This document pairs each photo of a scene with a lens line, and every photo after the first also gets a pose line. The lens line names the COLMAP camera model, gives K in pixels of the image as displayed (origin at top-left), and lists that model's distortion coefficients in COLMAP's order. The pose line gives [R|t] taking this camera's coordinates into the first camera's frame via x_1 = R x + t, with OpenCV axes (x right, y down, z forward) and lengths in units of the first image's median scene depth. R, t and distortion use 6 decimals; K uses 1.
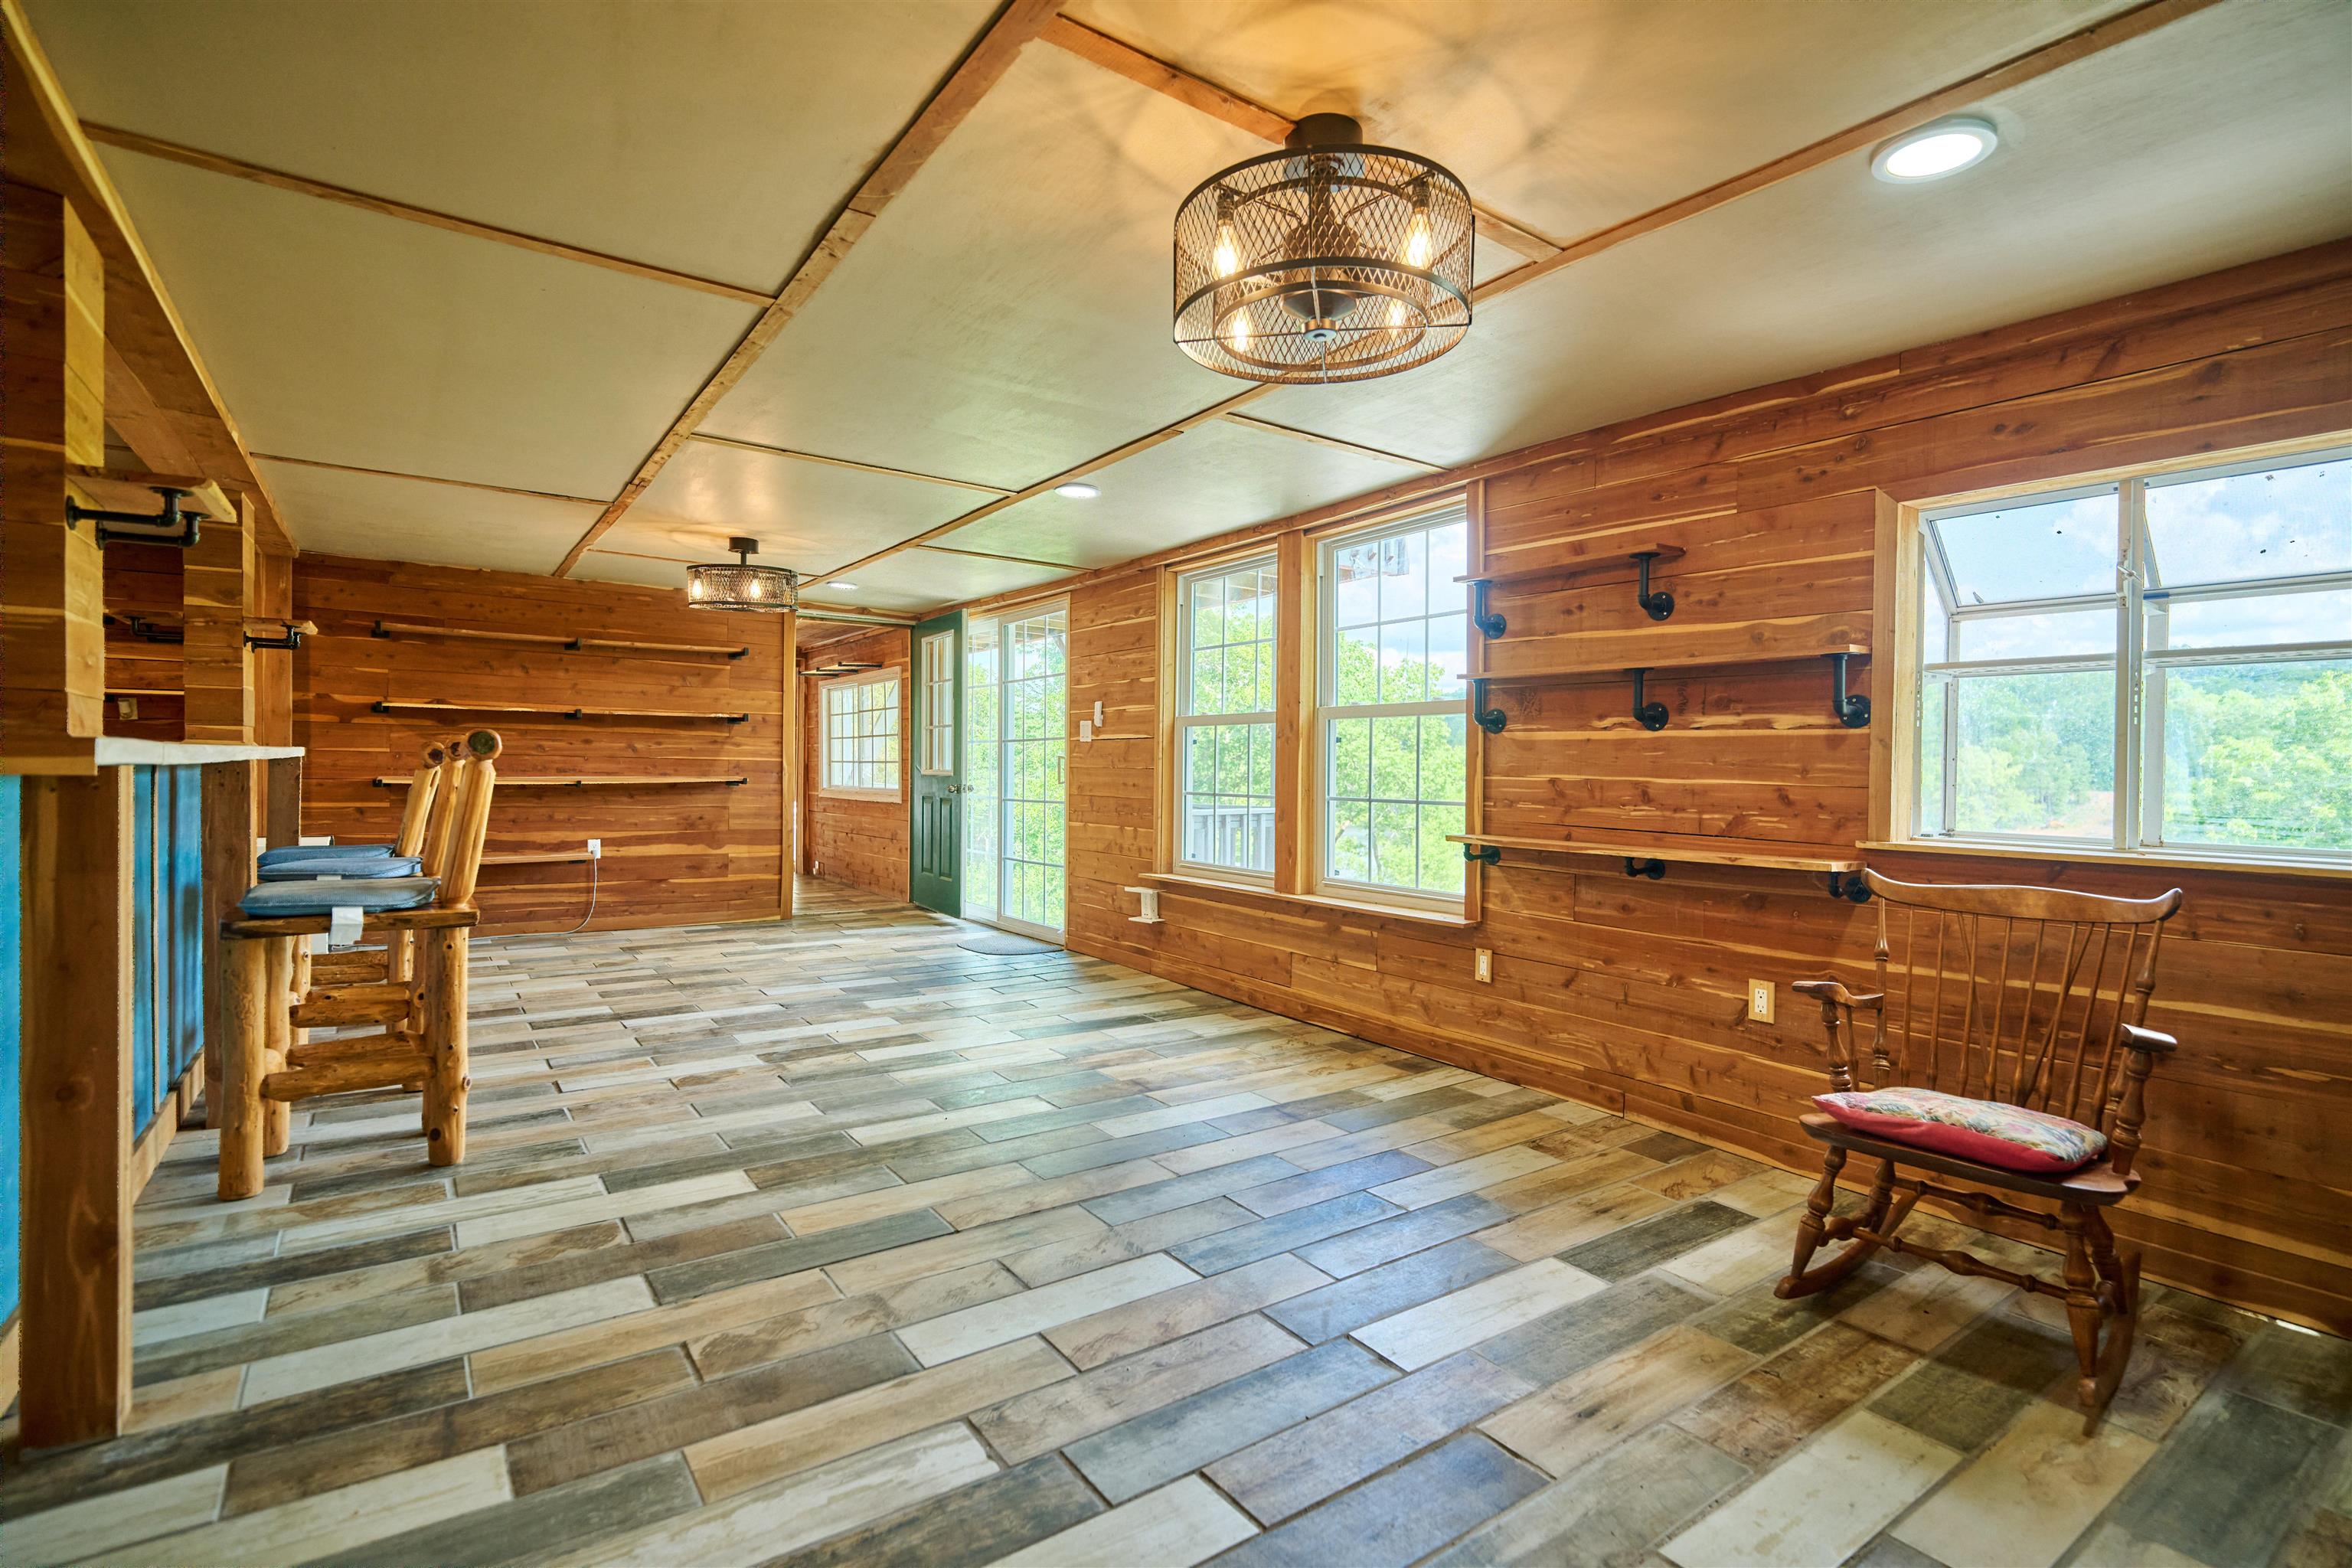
lens RADIAL K [[1086.3, 0, 1185.0], [0, 1086.3, 781.5], [0, 0, 1]] dist [-0.005970, -0.000729]
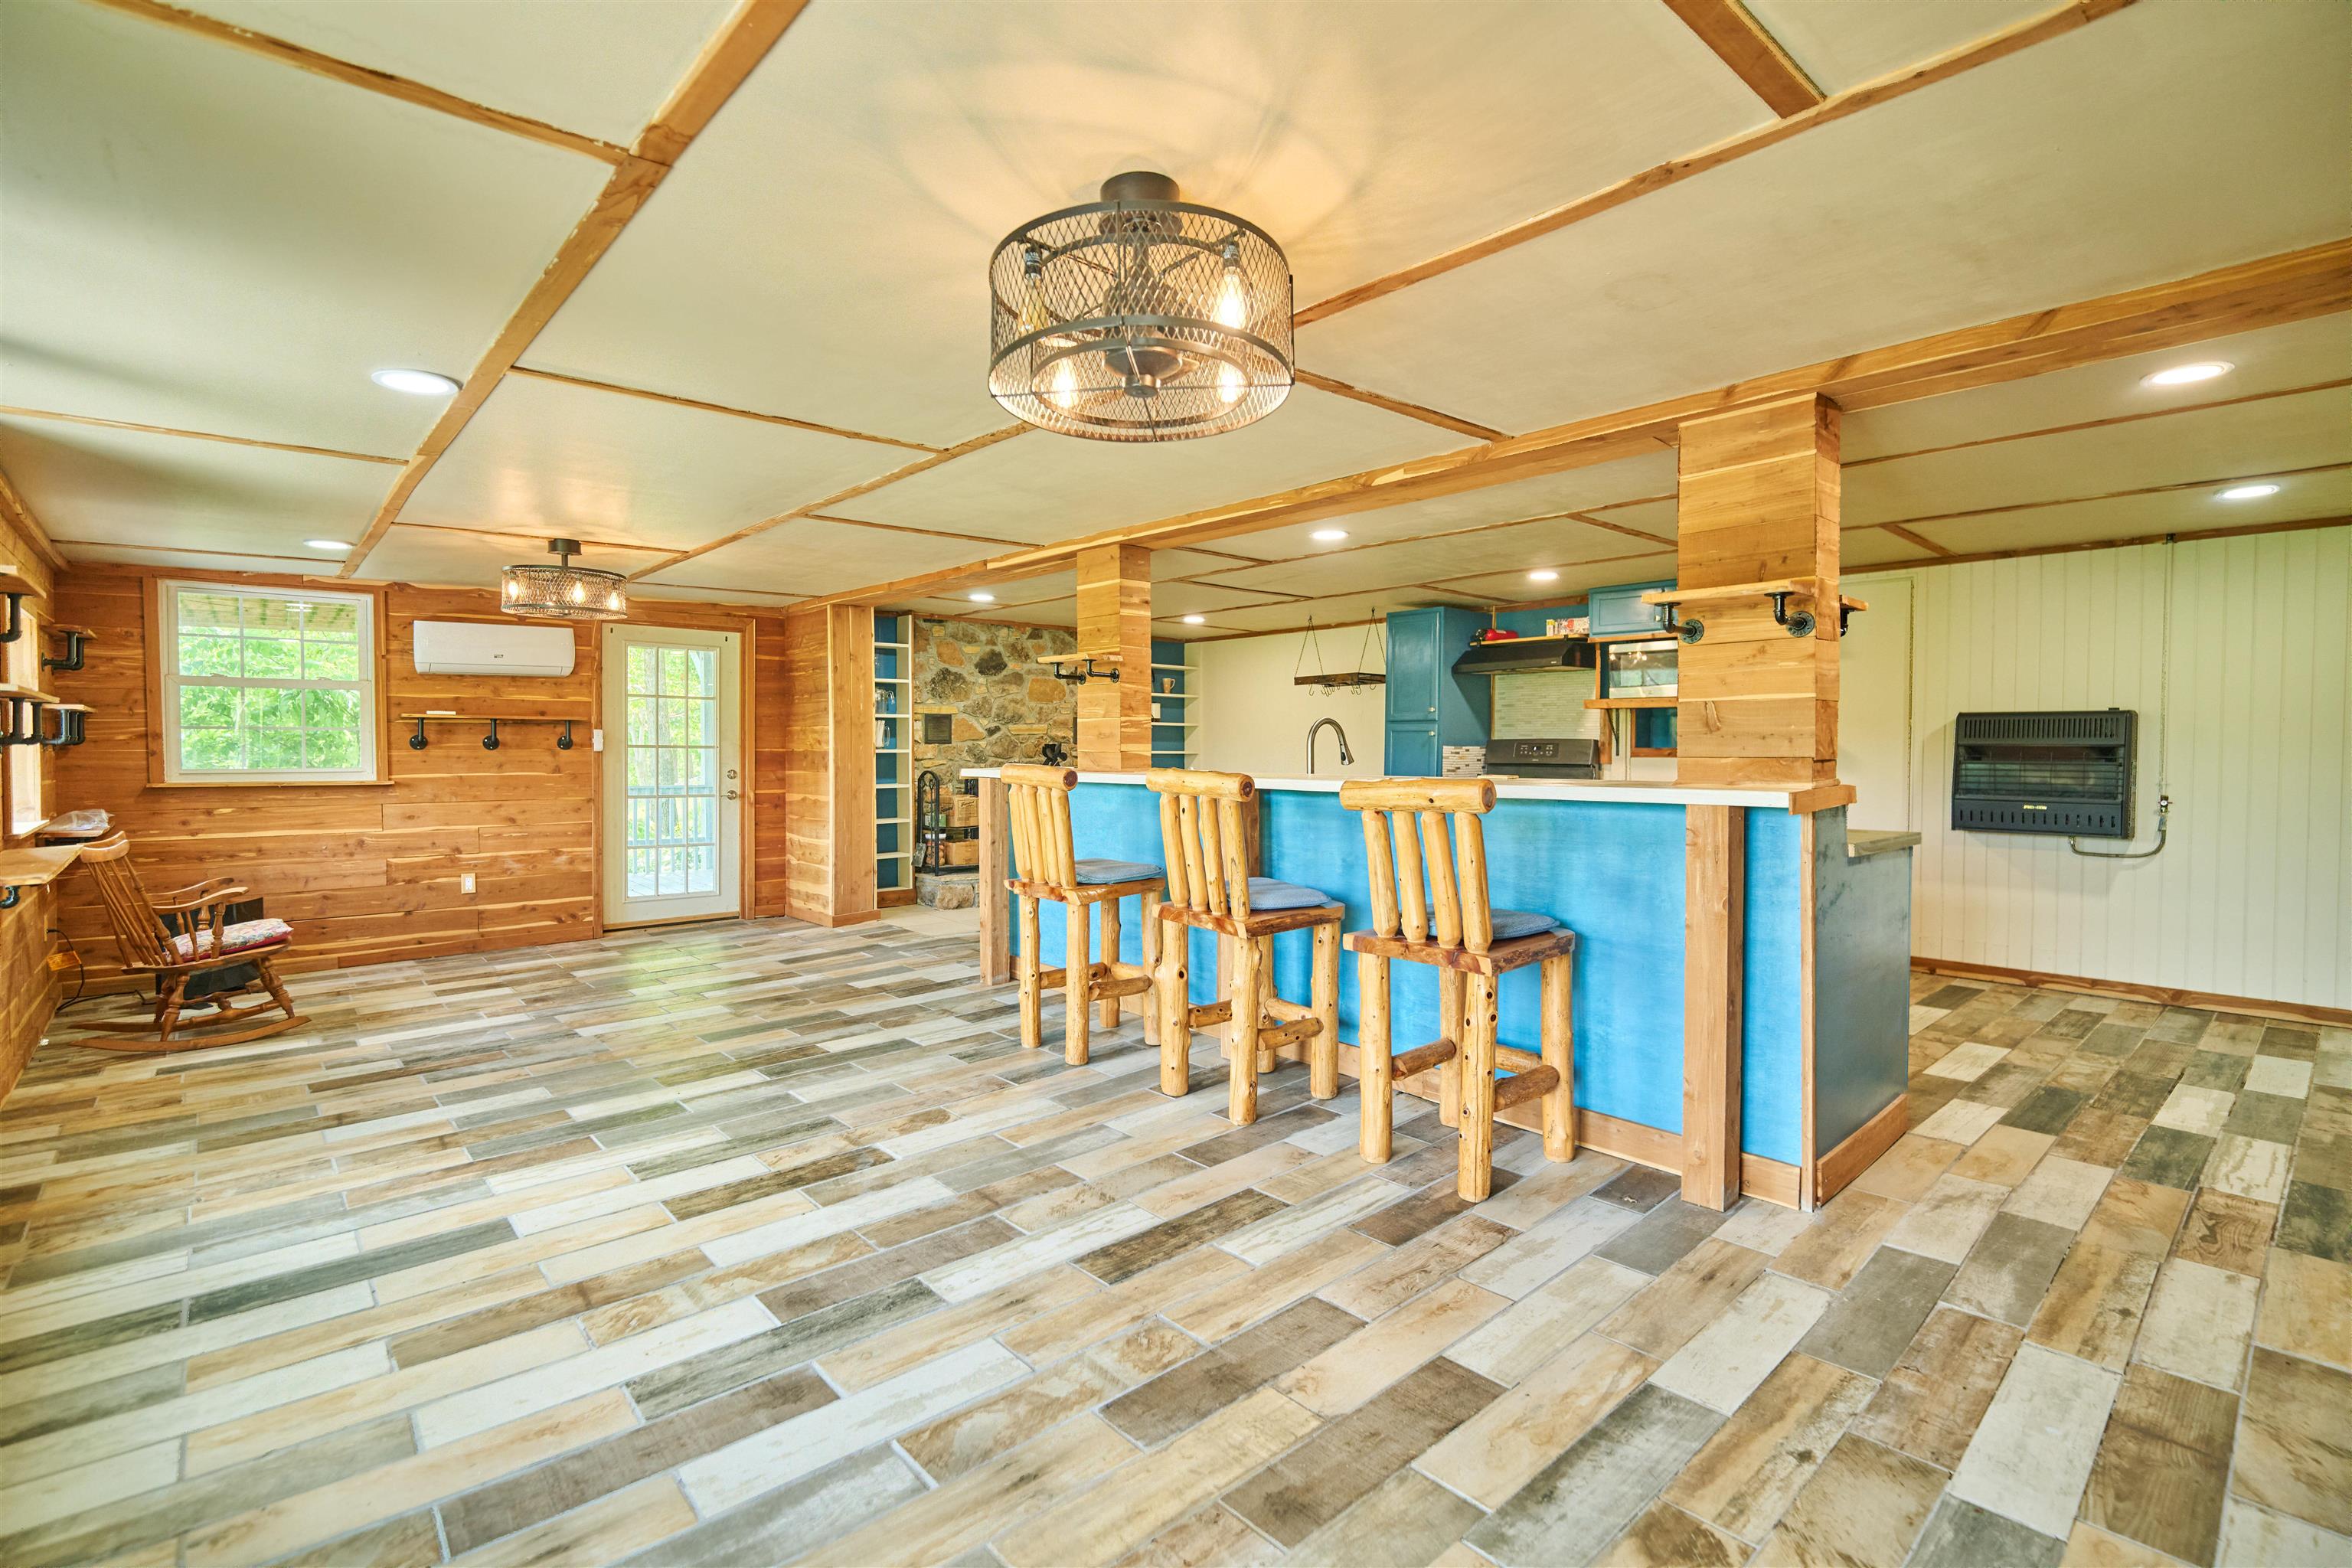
lens RADIAL K [[1086.3, 0, 1177.7], [0, 1086.3, 768.9], [0, 0, 1]] dist [-0.005970, -0.000729]
pose [[-0.994070, -0.008154, -0.108437, -0.539170], [-0.012305, 0.999215, 0.037667, -0.075712], [0.108045, 0.038778, -0.993389, 1.902067]]
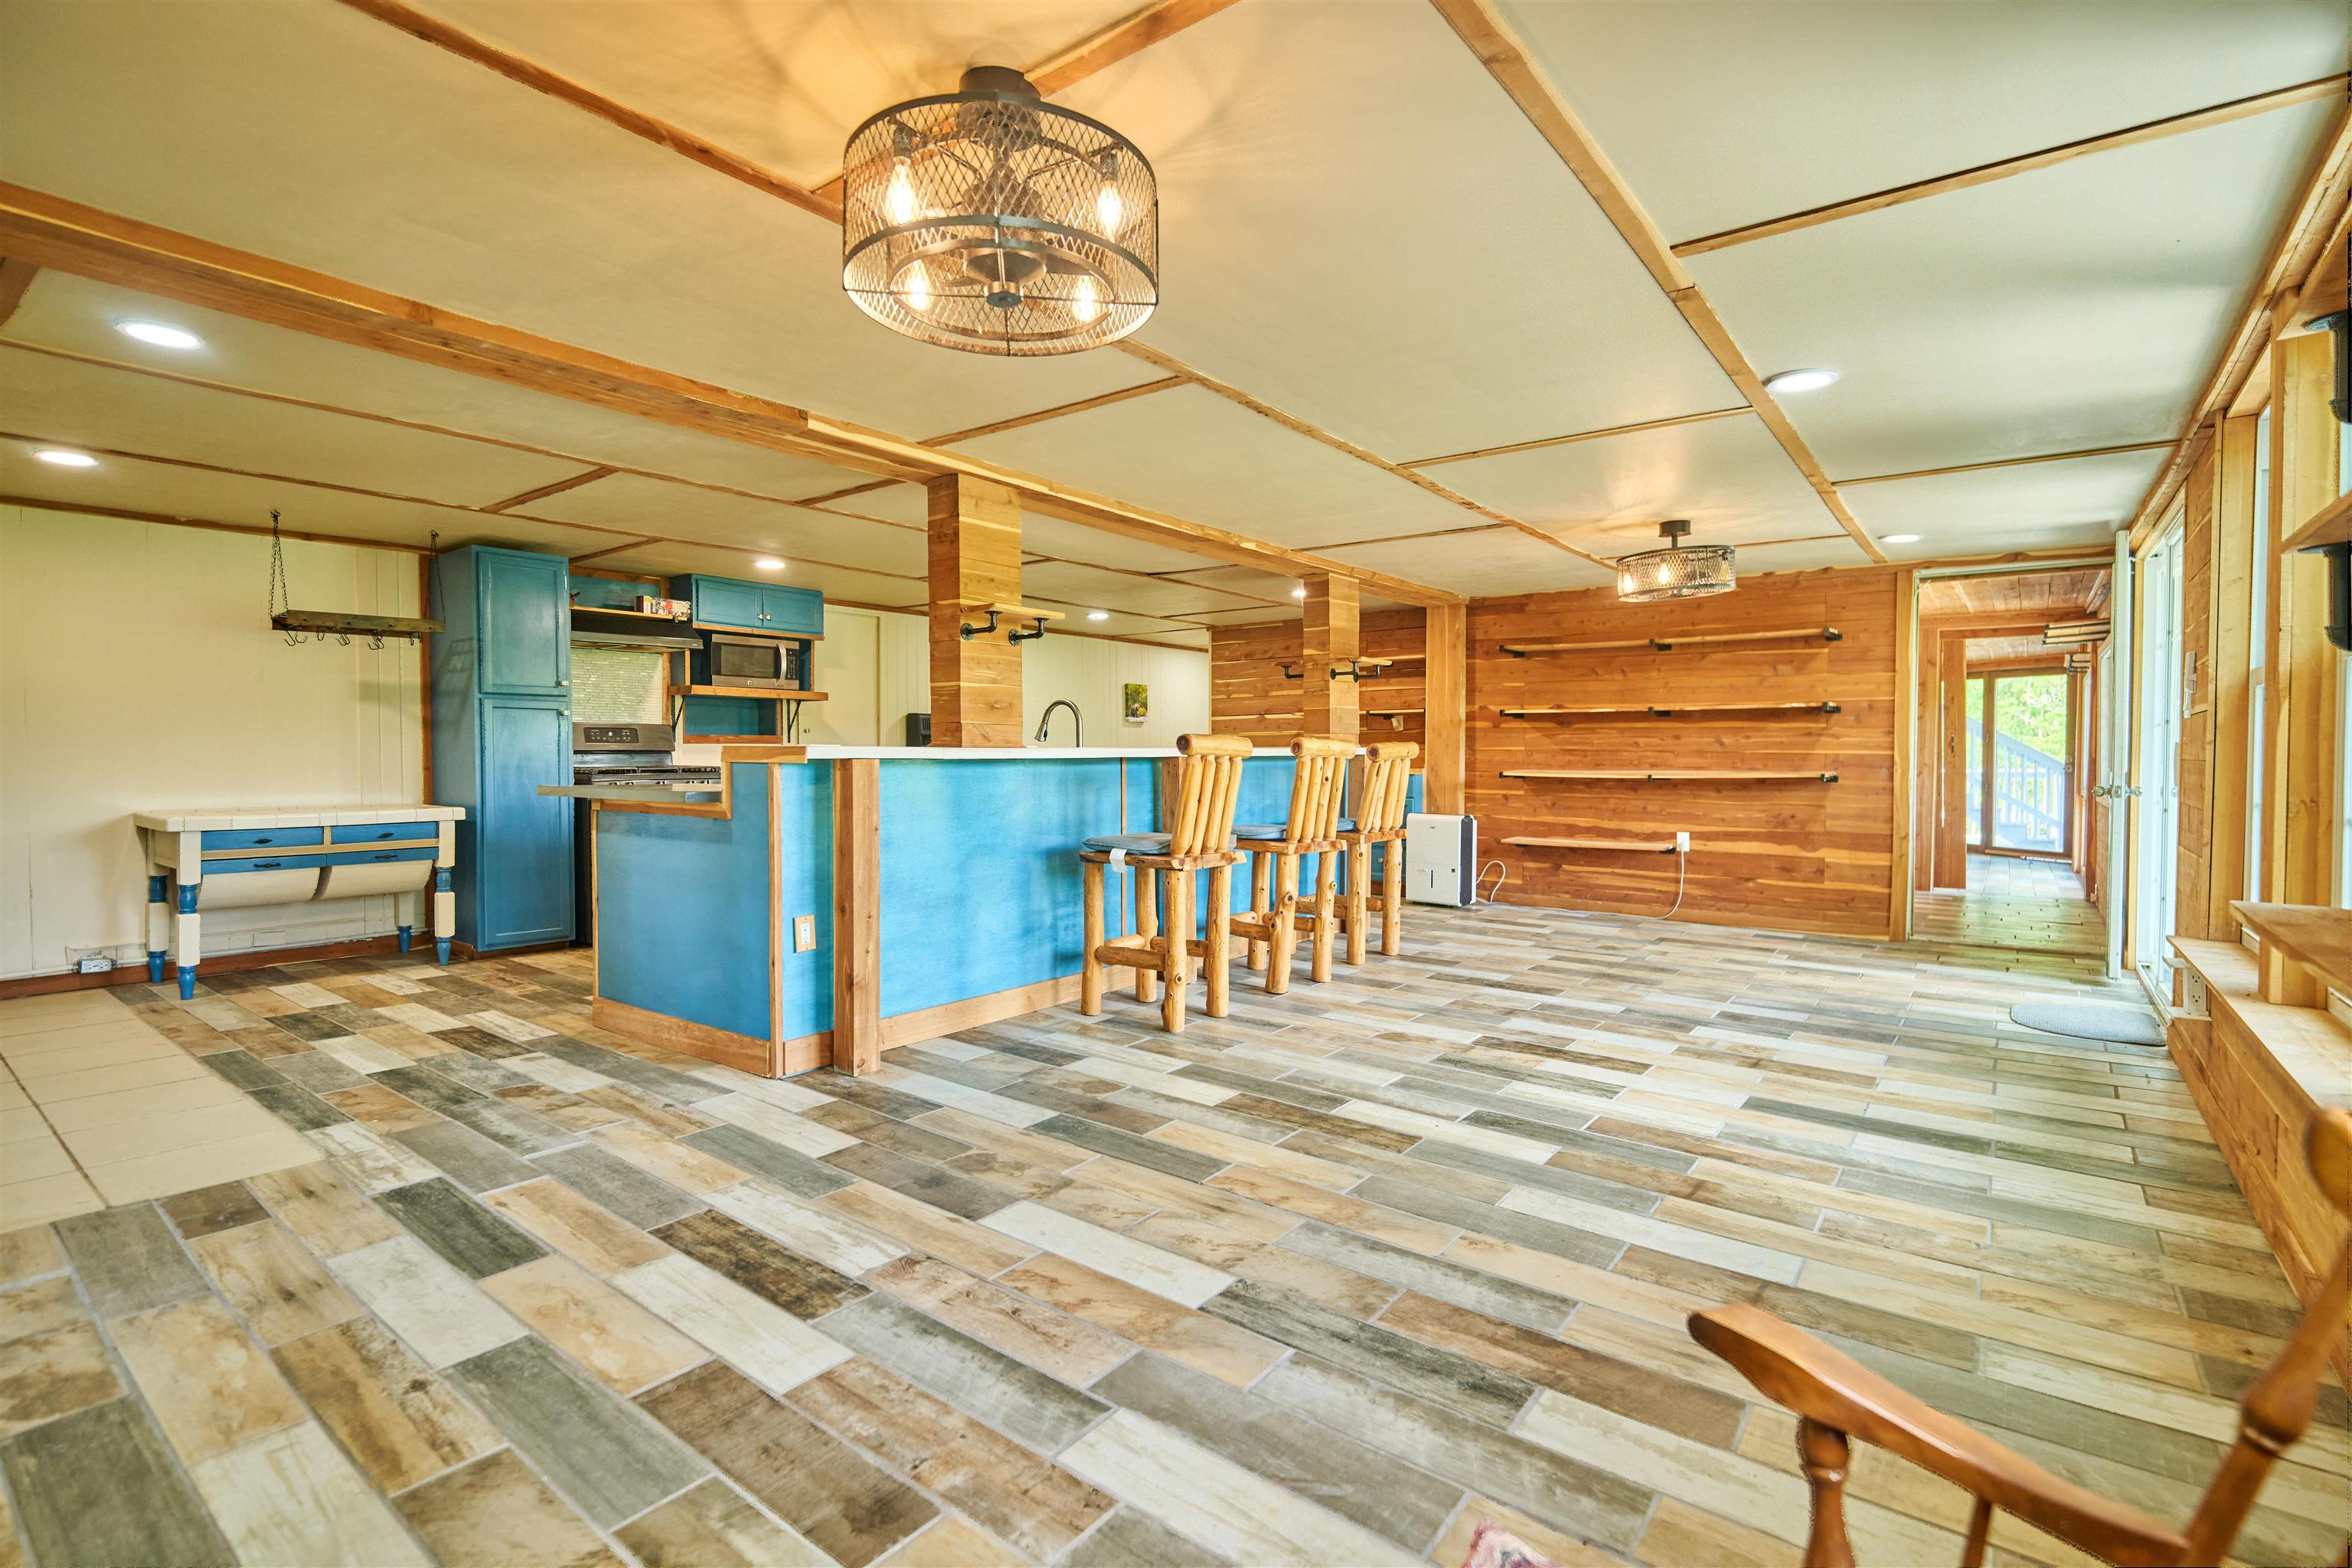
lens RADIAL K [[1086.3, 0, 1179.2], [0, 1086.3, 783.6], [0, 0, 1]] dist [-0.005970, -0.000729]
pose [[0.289301, 0.015733, -0.957109, 0.539767], [-0.011748, 0.999848, 0.012884, -0.000583], [0.957166, 0.007517, 0.289441, 0.434924]]
